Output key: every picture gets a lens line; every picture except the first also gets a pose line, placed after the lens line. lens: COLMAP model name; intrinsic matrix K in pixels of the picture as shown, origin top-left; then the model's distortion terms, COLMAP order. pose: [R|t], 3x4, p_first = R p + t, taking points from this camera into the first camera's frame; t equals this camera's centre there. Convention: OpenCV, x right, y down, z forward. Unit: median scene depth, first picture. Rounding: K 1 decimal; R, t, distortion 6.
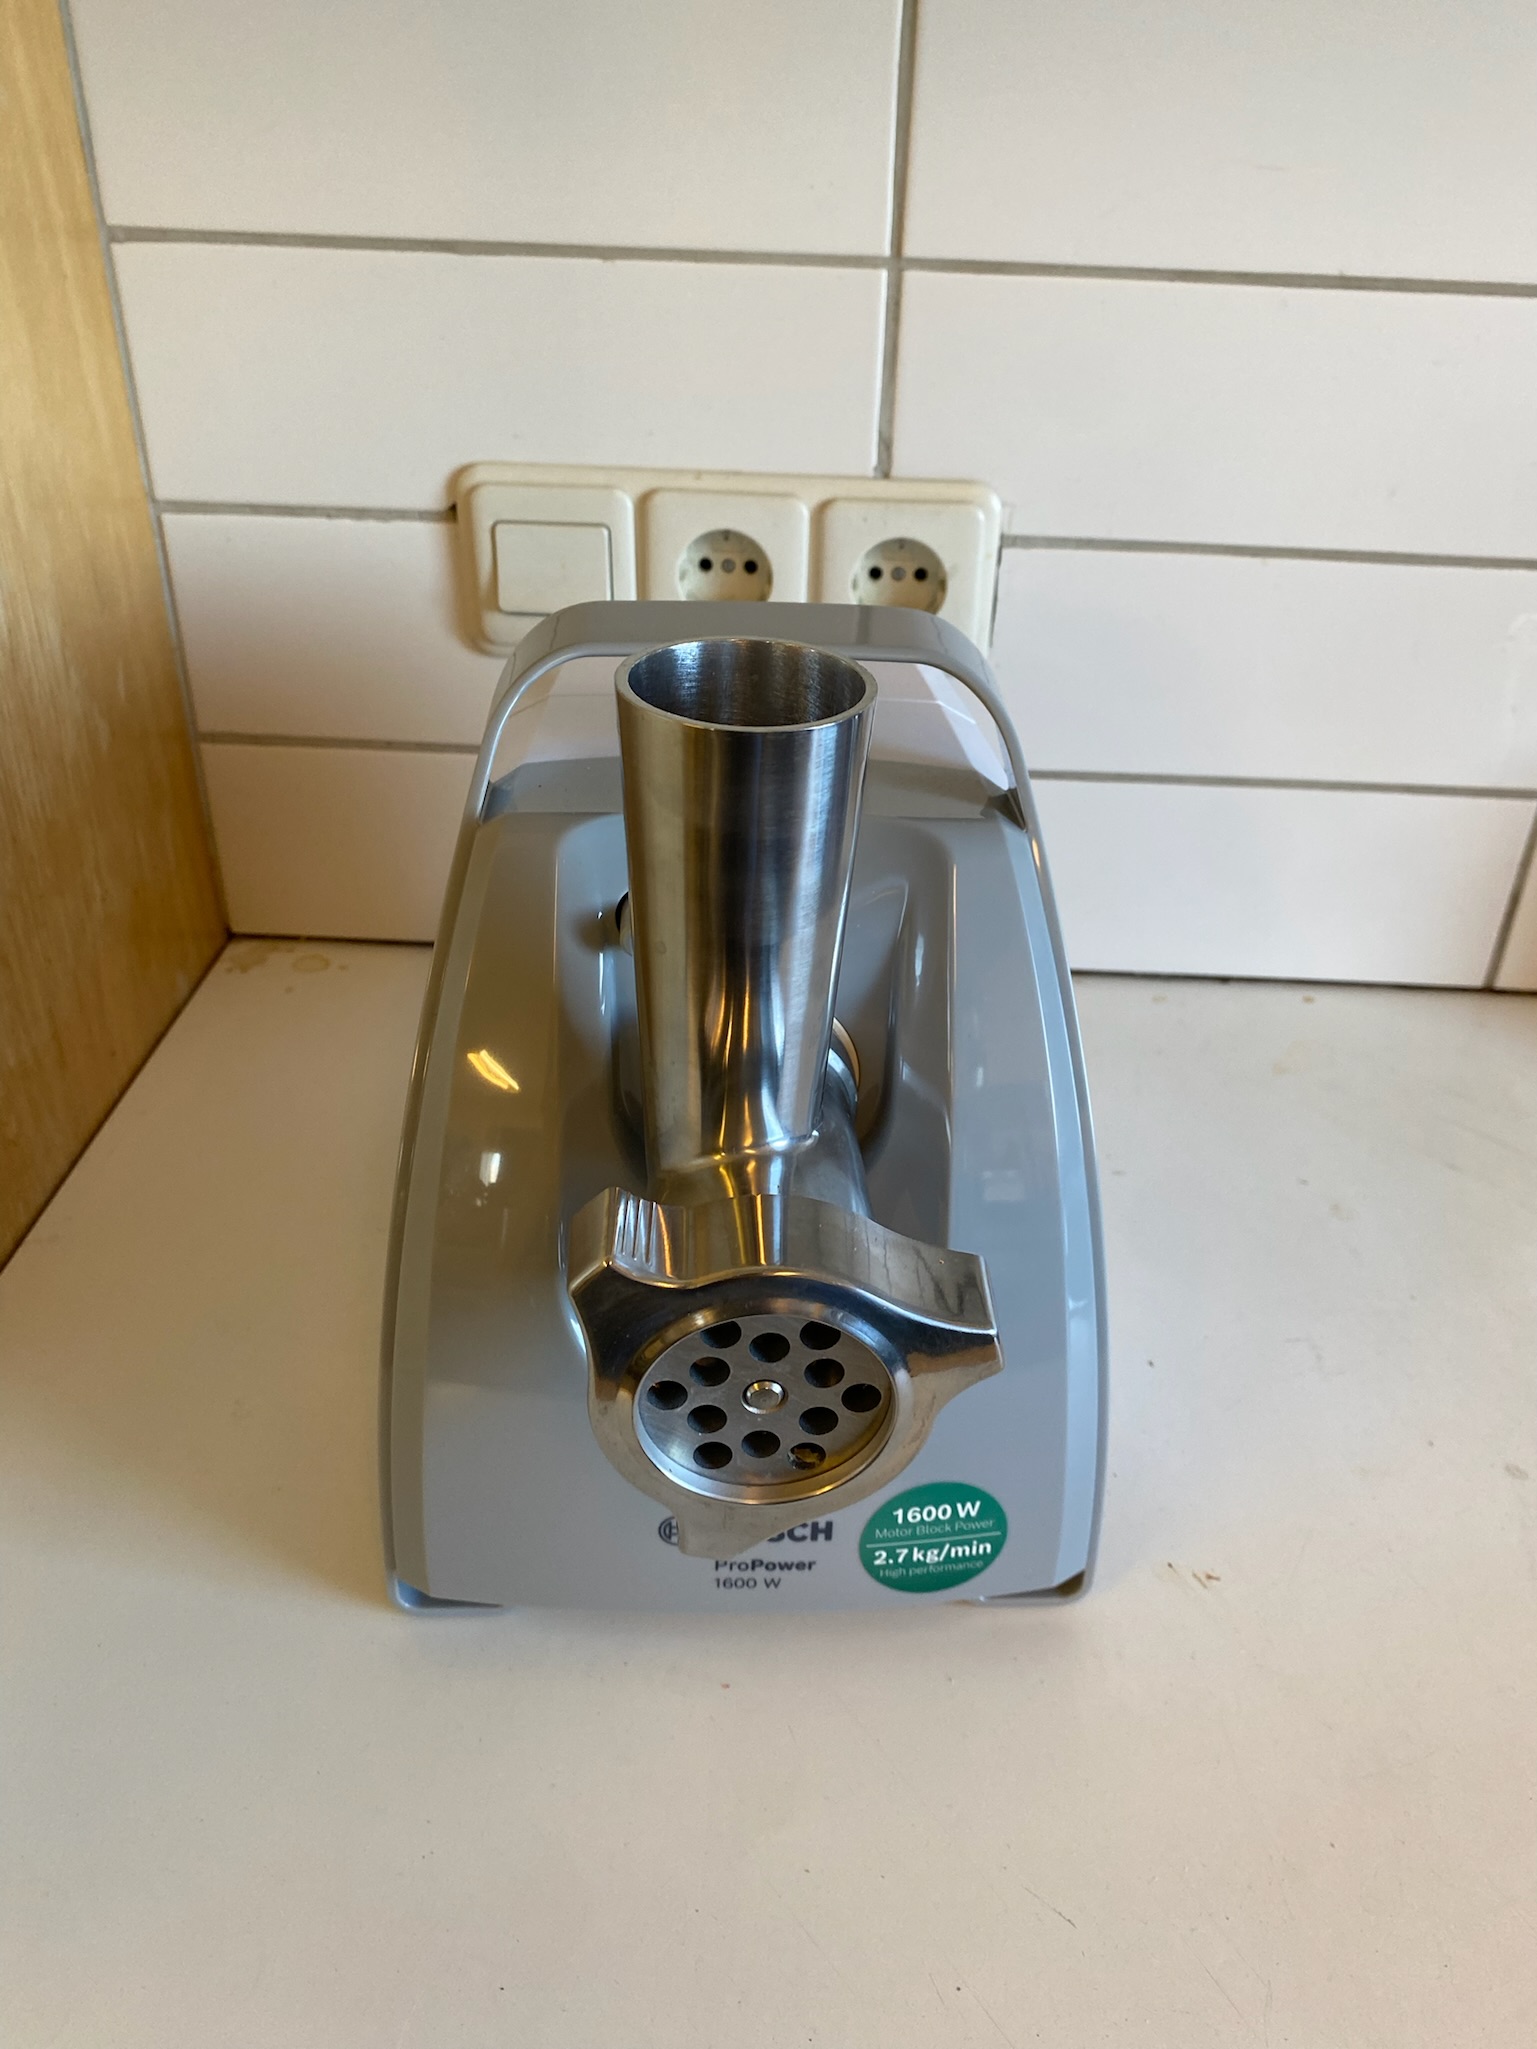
lens RADIAL K [[1552.8, 0, 786.9], [0, 1552.8, 996.3], [0, 0, 1]] dist [-0.014380, -0.000868]
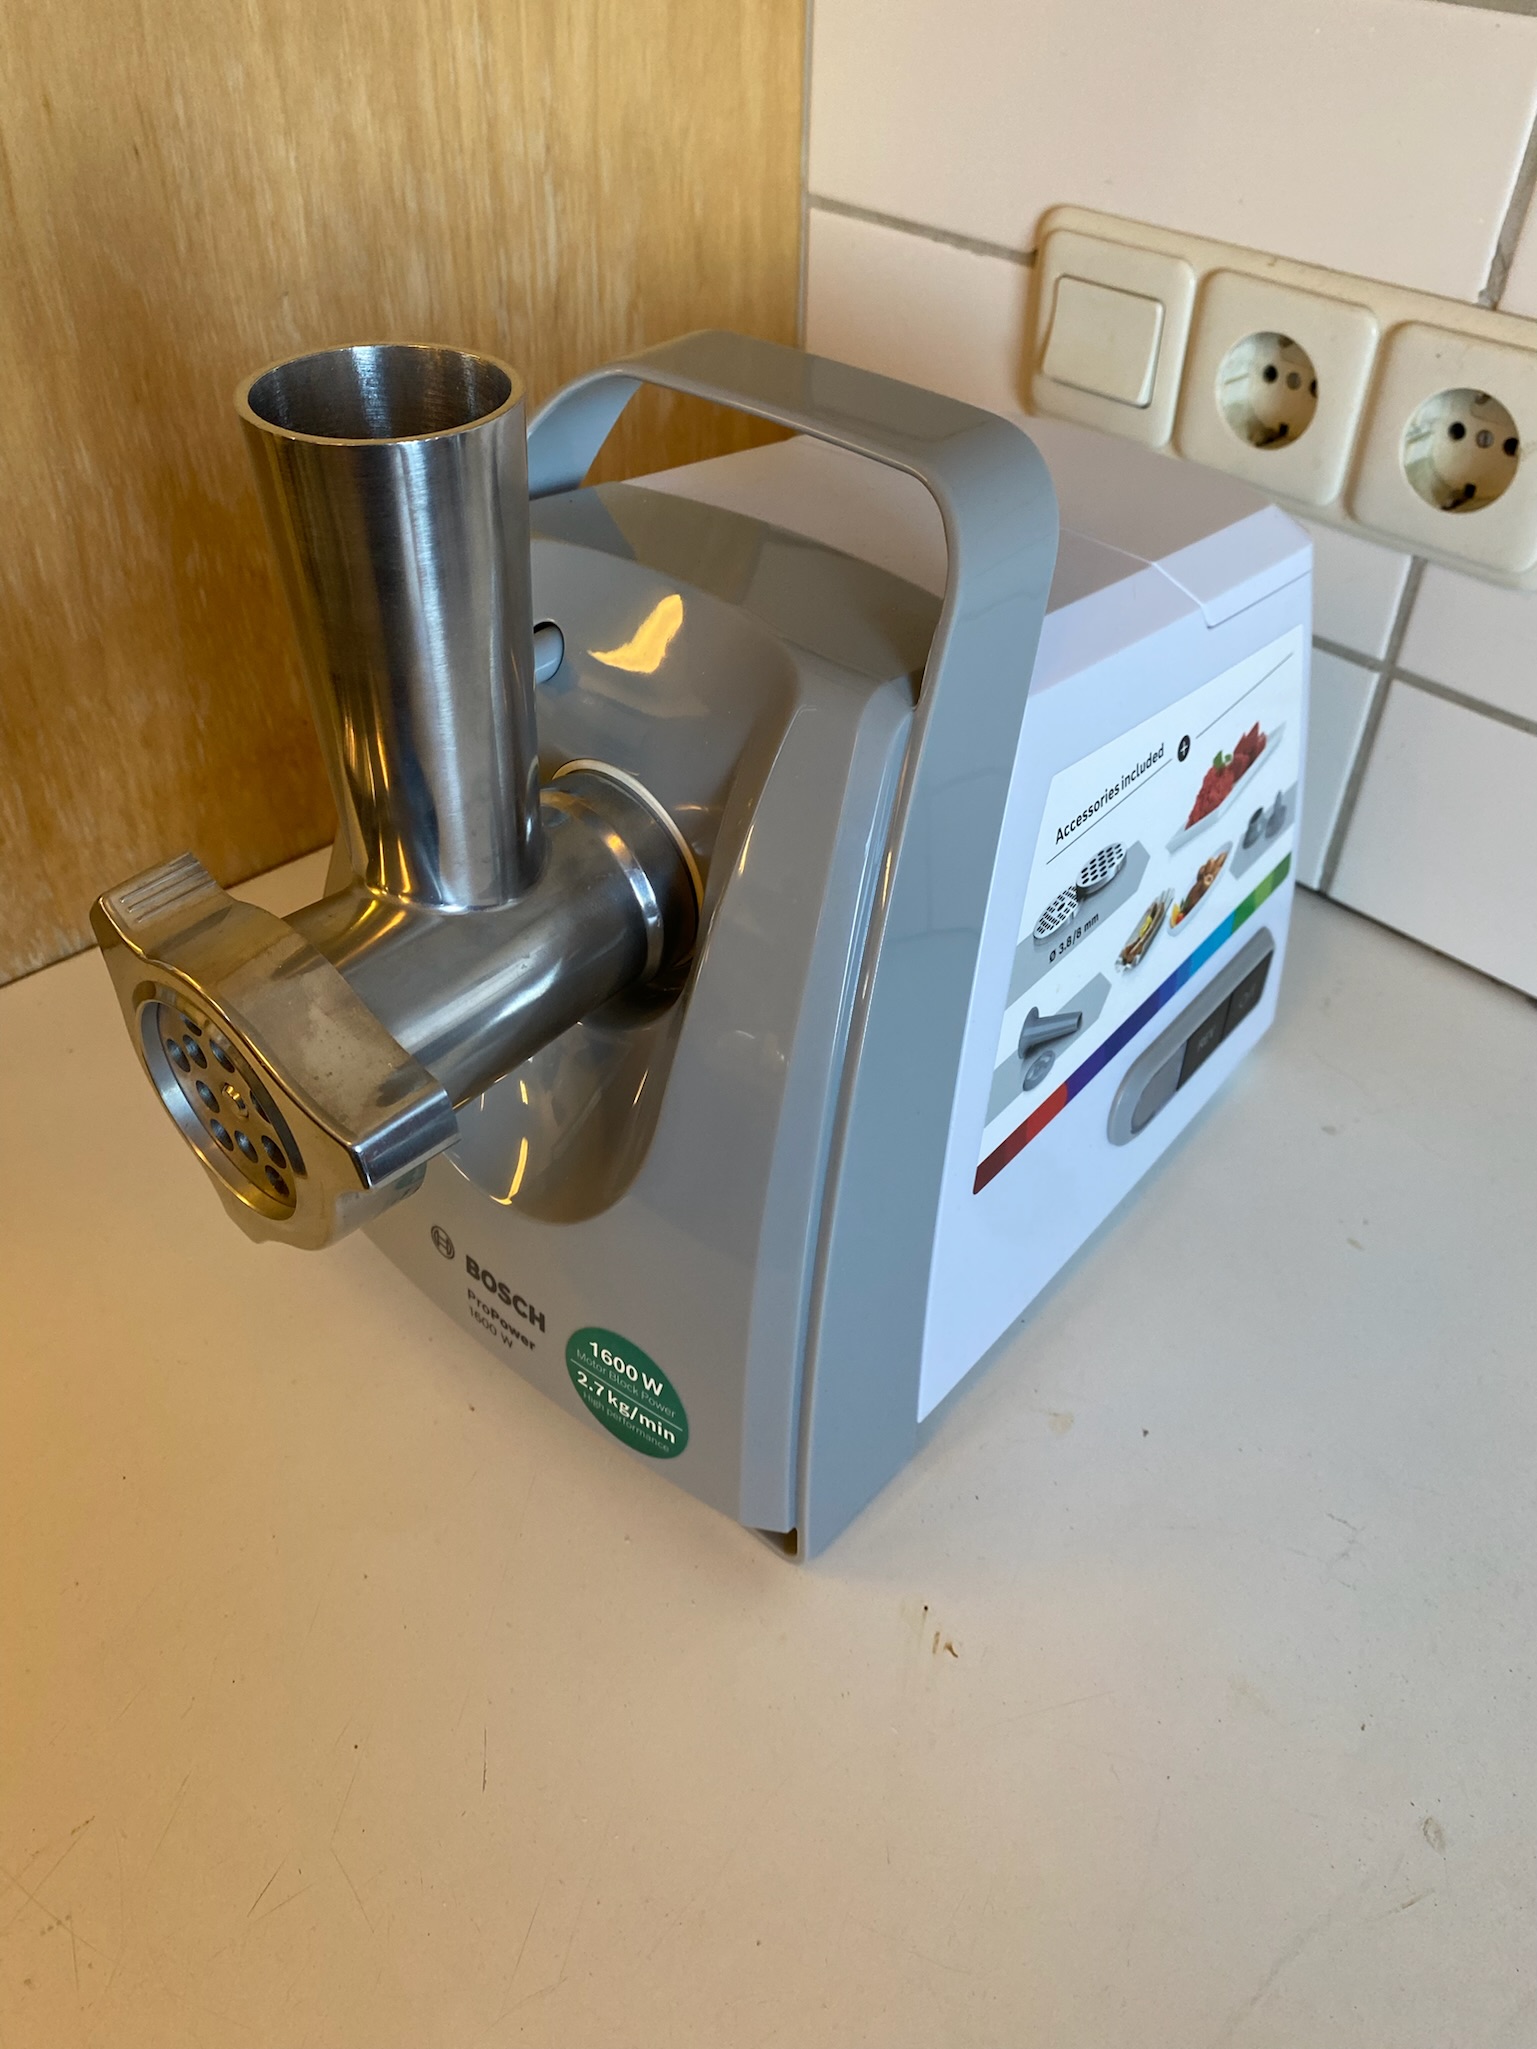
lens RADIAL K [[1552.8, 0, 819.1], [0, 1552.8, 1001.4], [0, 0, 1]] dist [-0.014380, -0.000868]
pose [[0.728654, 0.430350, -0.532787, 0.516948], [-0.359088, 0.902483, 0.237866, -0.119176], [0.583197, 0.017995, 0.812131, 0.261094]]
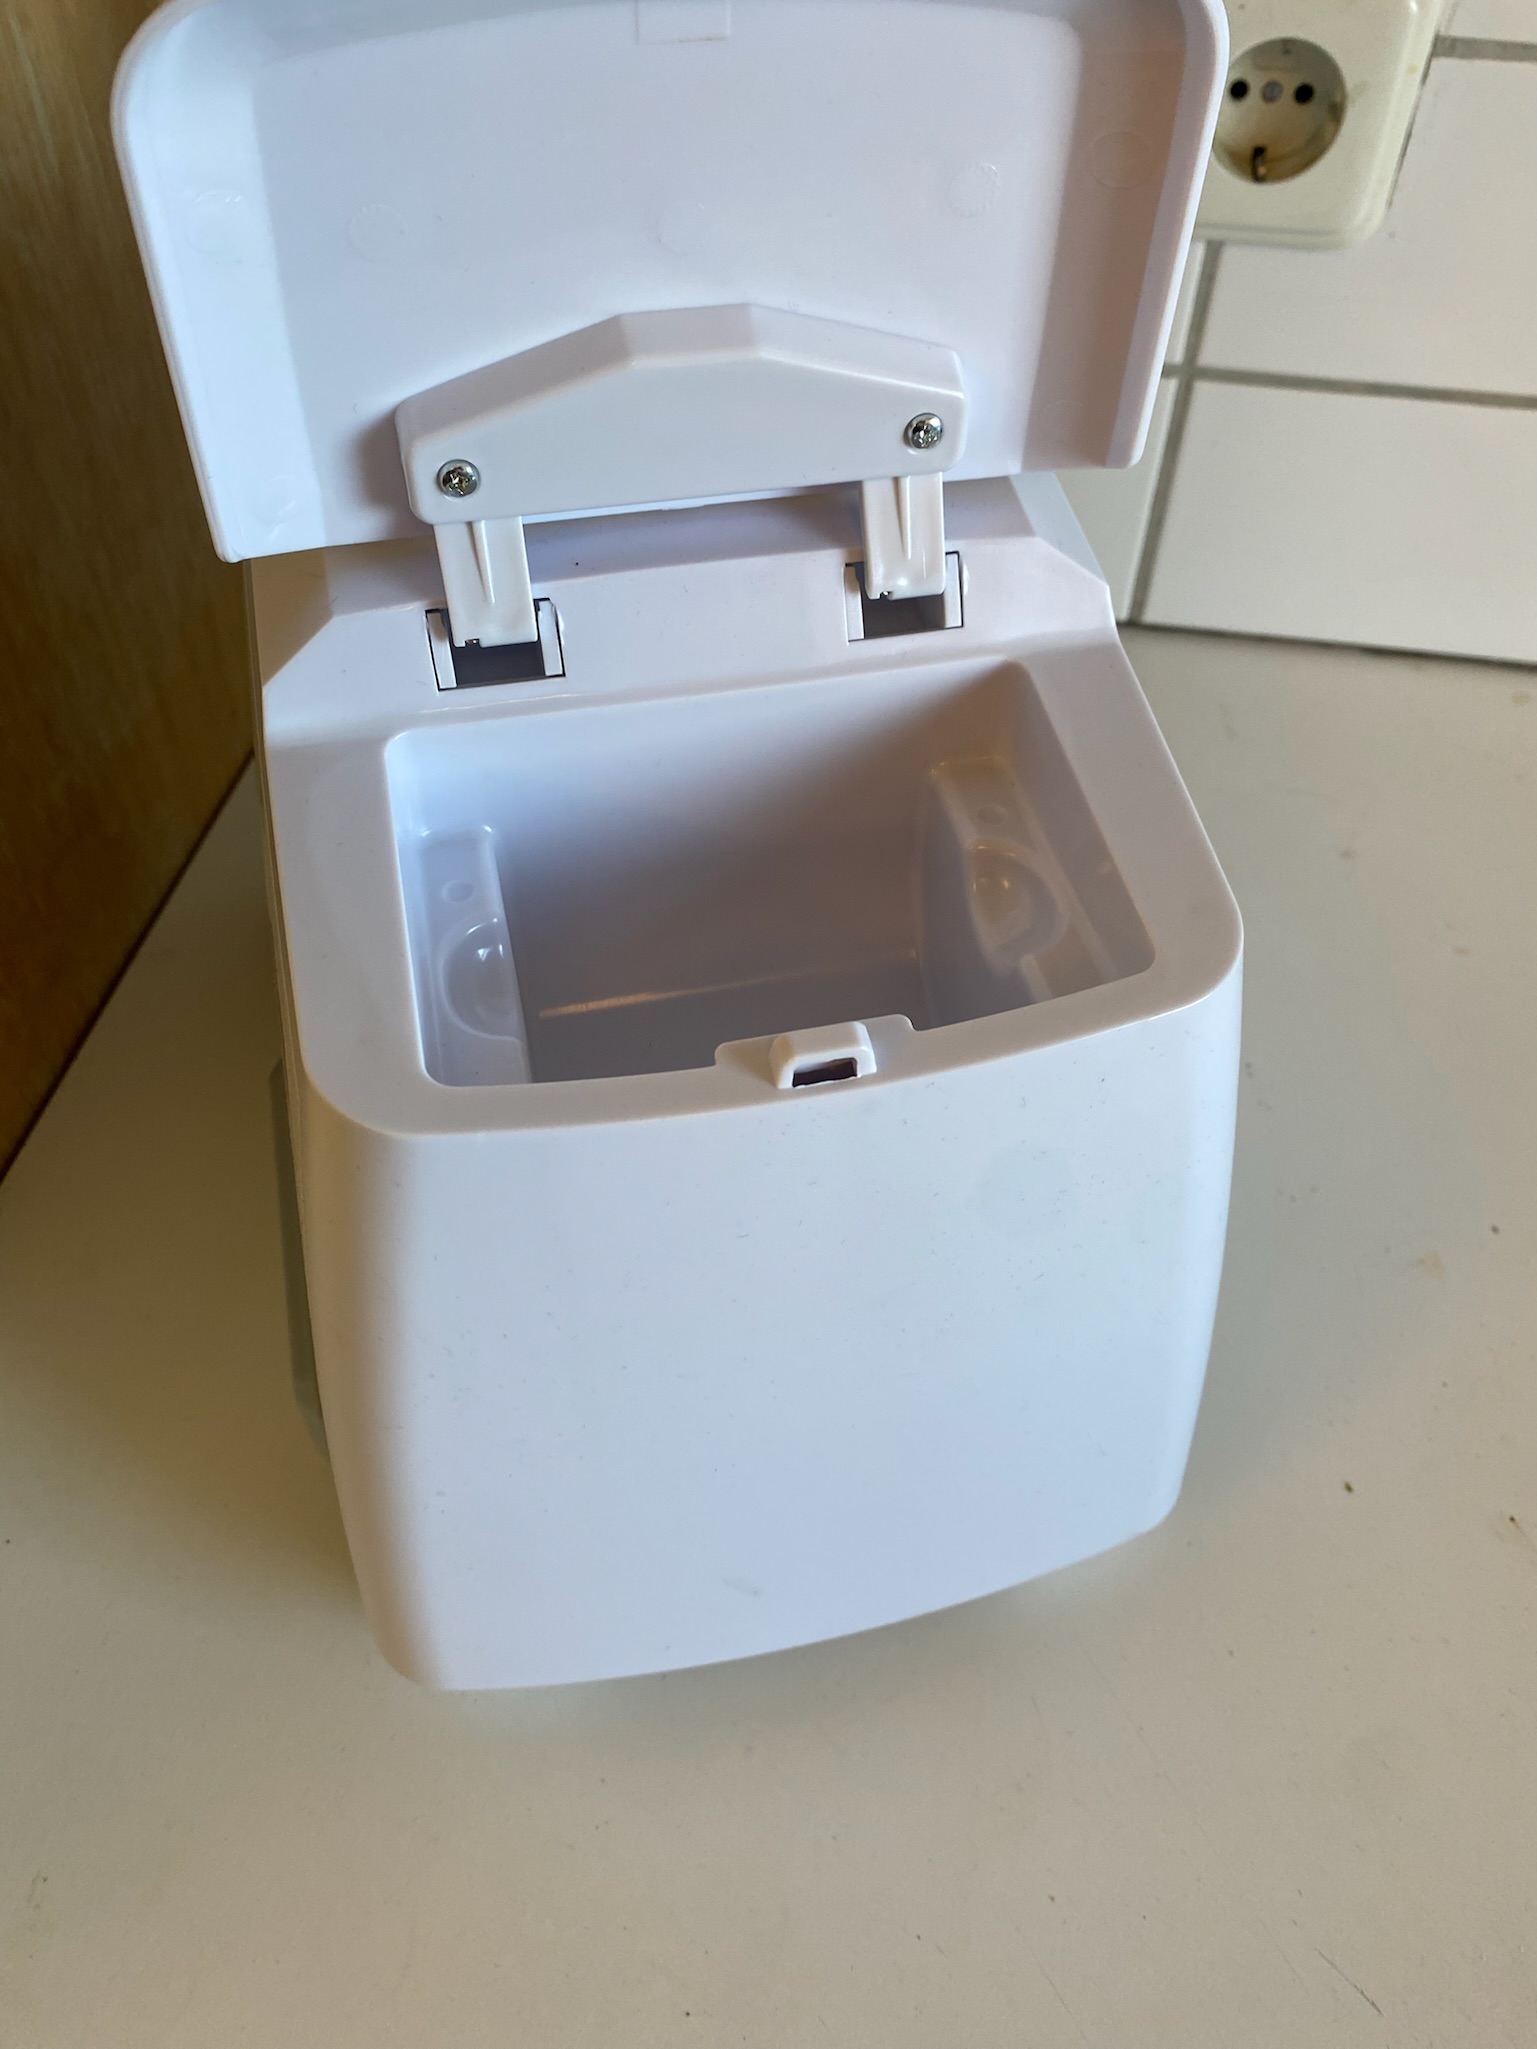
lens RADIAL K [[1552.8, 0, 793.7], [0, 1552.8, 990.9], [0, 0, 1]] dist [-0.014380, -0.000868]
pose [[0.990091, 0.089670, -0.108068, -0.045238], [-0.054556, 0.954746, 0.292377, -0.108414], [0.129395, -0.283585, 0.950177, 0.271127]]
